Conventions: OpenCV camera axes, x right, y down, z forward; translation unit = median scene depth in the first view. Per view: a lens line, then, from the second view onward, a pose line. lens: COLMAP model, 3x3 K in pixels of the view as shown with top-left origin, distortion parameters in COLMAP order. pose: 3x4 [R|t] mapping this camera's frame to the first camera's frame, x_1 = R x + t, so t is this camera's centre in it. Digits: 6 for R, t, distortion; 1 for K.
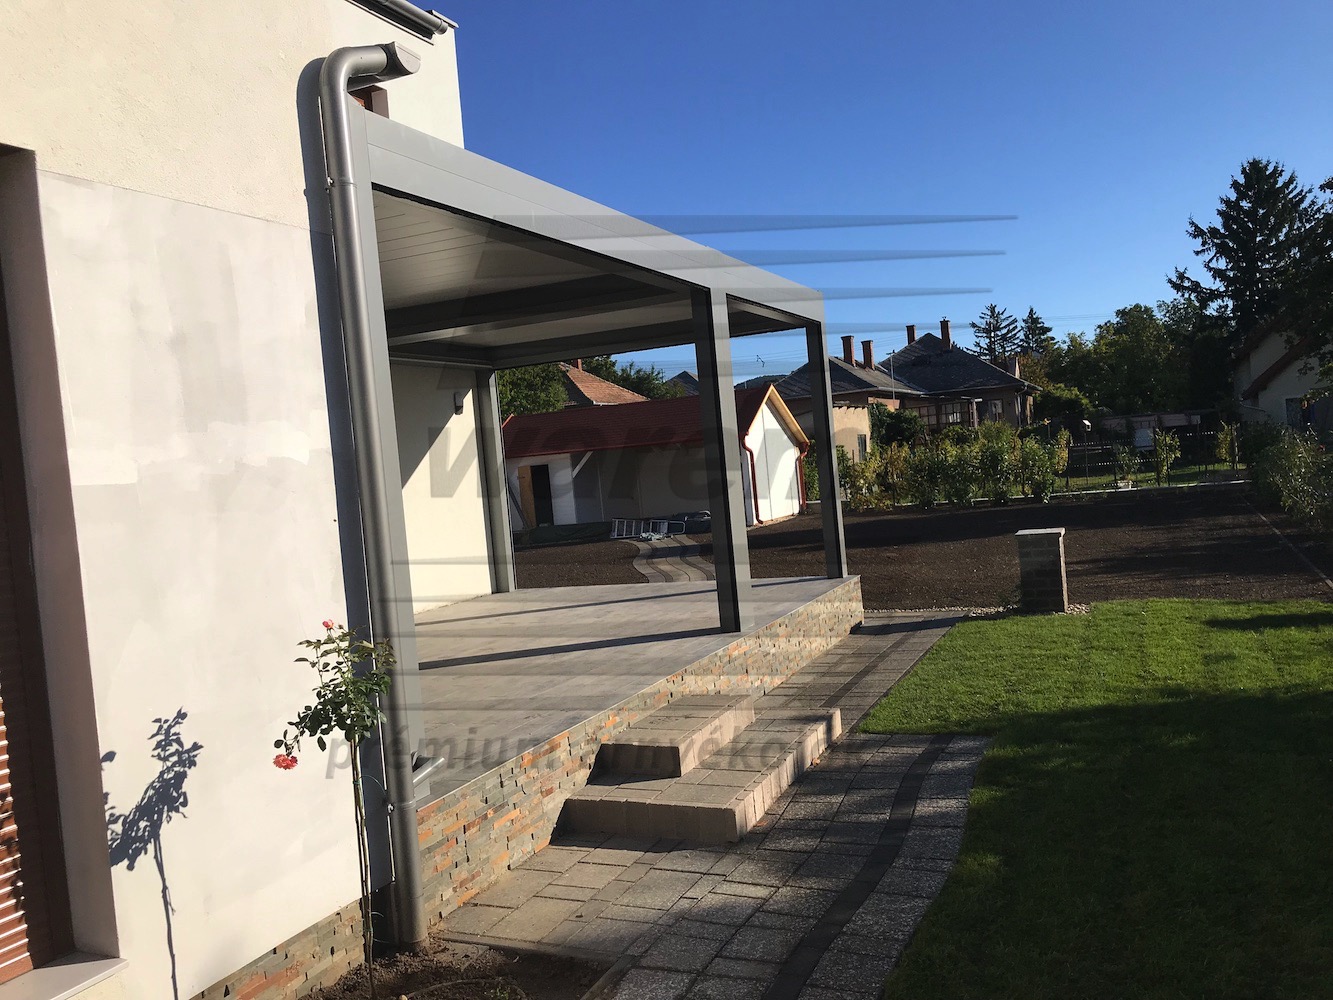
lens RADIAL K [[1090.5, 0, 662.3], [0, 1090.5, 501.9], [0, 0, 1]] dist [0.025186, -0.049268]
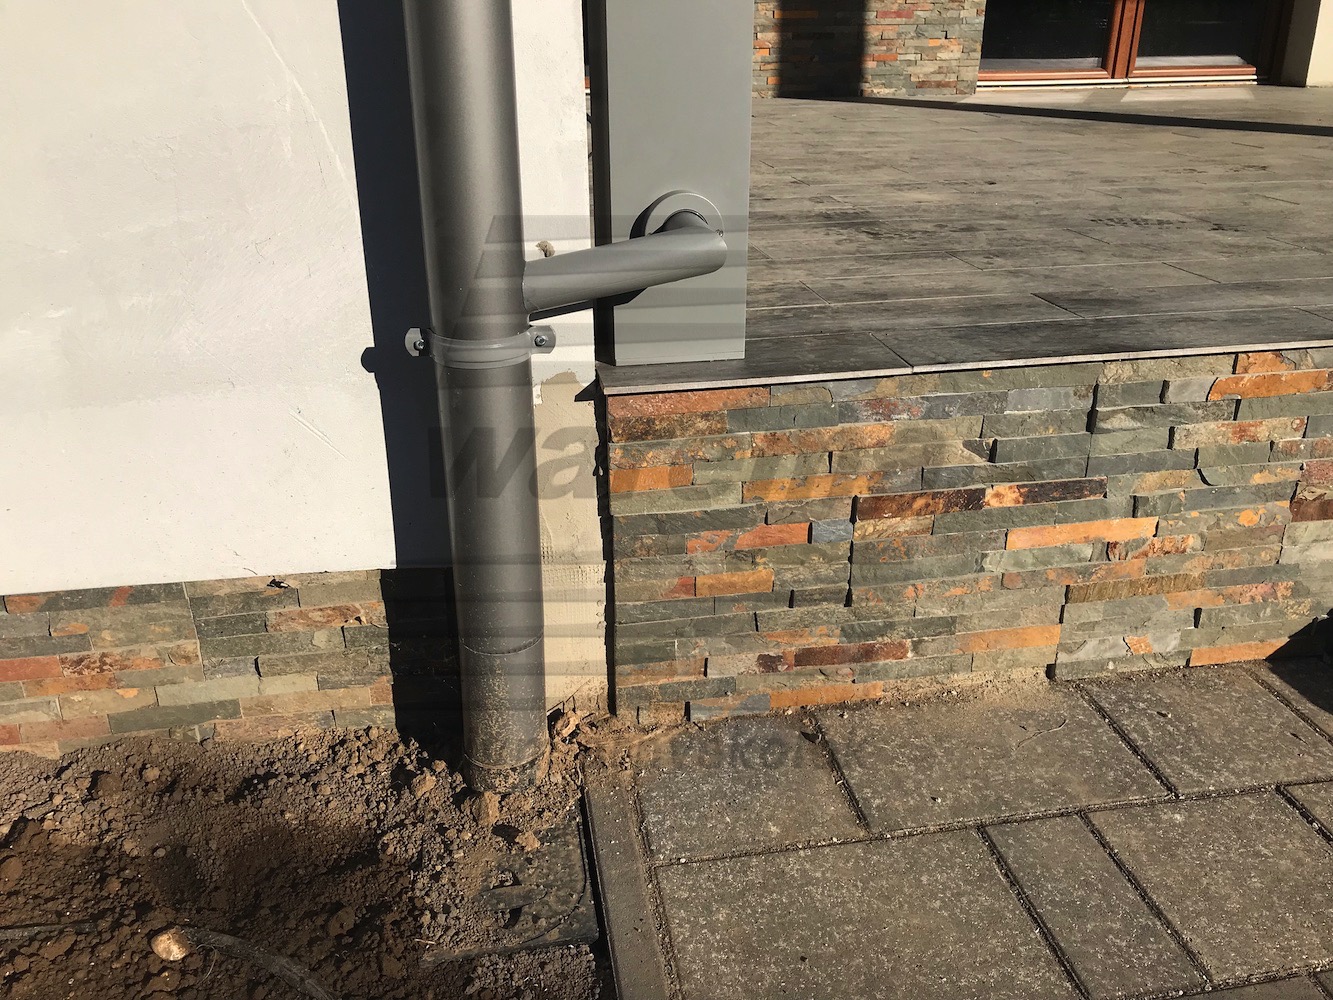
lens RADIAL K [[1090.5, 0, 658.6], [0, 1090.5, 497.6], [0, 0, 1]] dist [0.025186, -0.049268]
pose [[0.557963, 0.412629, -0.720010, 0.001489], [-0.068805, 0.887637, 0.455374, 0.076129], [0.827008, -0.204542, 0.523660, 0.371280]]
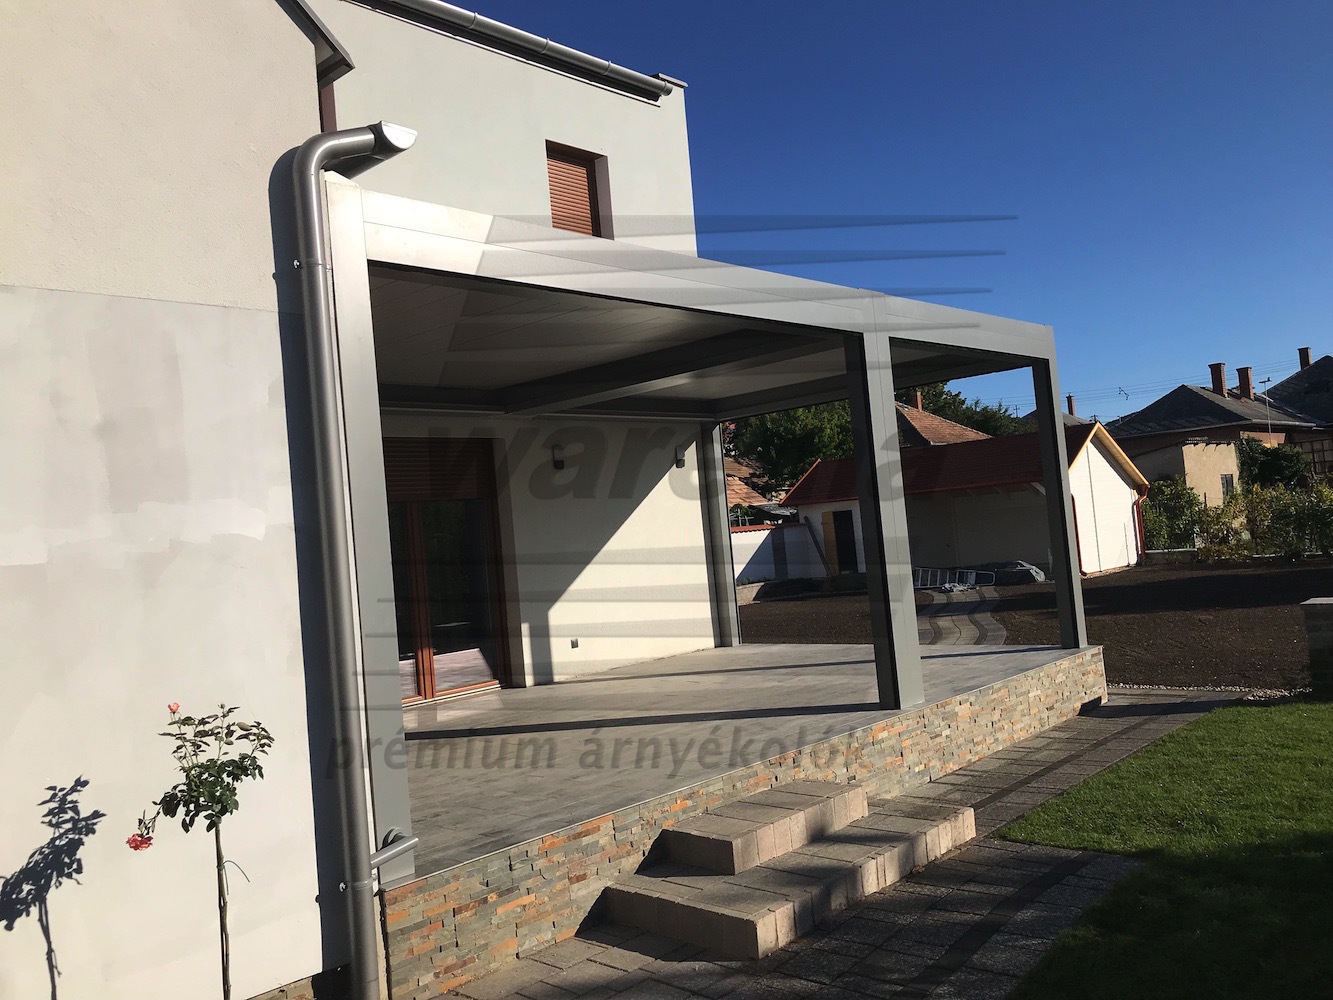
lens RADIAL K [[1090.5, 0, 658.8], [0, 1090.5, 498.8], [0, 0, 1]] dist [0.025186, -0.049268]
pose [[0.945686, -0.005304, -0.325038, 0.142886], [-0.007959, 0.999189, -0.039459, -0.013924], [0.324984, 0.039903, 0.944877, 0.059699]]
